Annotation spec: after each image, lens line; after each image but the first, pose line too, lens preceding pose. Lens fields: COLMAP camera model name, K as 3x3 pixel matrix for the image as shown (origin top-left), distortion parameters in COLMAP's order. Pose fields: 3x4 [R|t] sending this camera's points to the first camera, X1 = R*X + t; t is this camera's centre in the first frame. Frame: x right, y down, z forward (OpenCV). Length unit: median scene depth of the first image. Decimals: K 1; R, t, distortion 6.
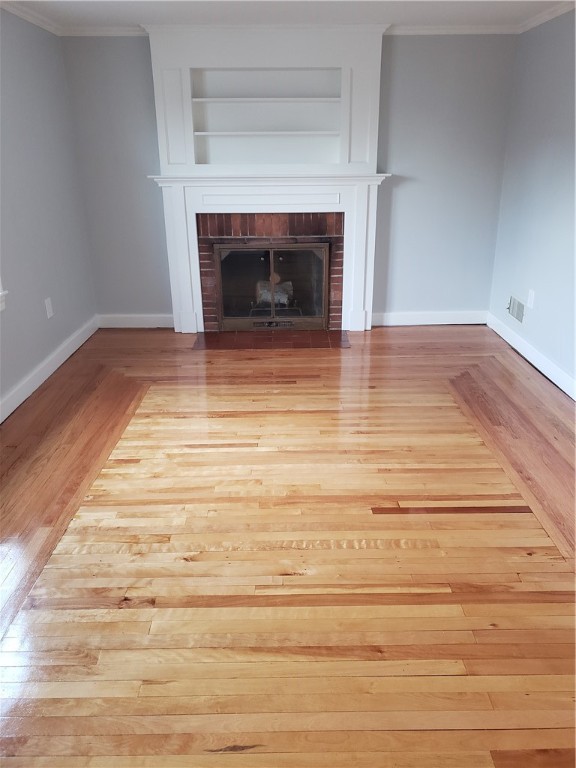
lens RADIAL K [[593.5, 0, 290.1], [0, 593.5, 381.7], [0, 0, 1]] dist [0.065285, -0.055374]
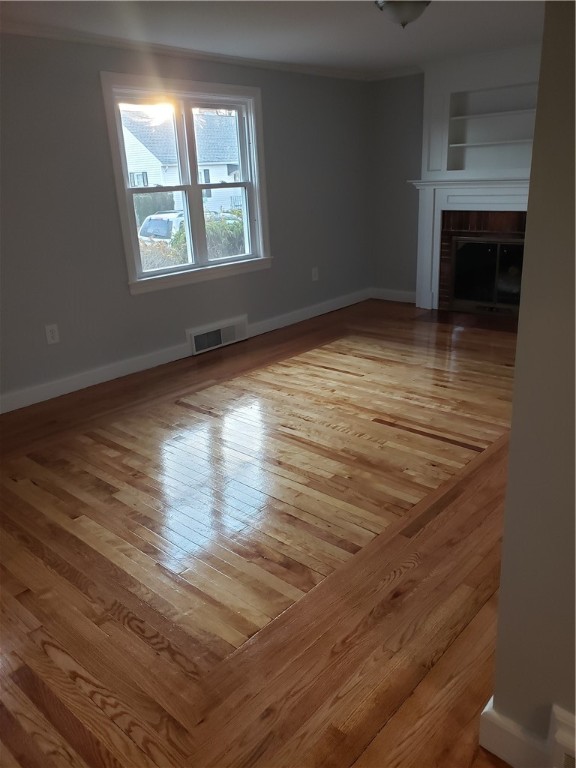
lens RADIAL K [[593.5, 0, 283.8], [0, 593.5, 387.3], [0, 0, 1]] dist [0.065285, -0.055374]
pose [[0.736958, 0.211012, -0.642158, 0.468396], [-0.207115, 0.974821, 0.082633, 0.037475], [0.643425, 0.072104, 0.762106, -0.118456]]
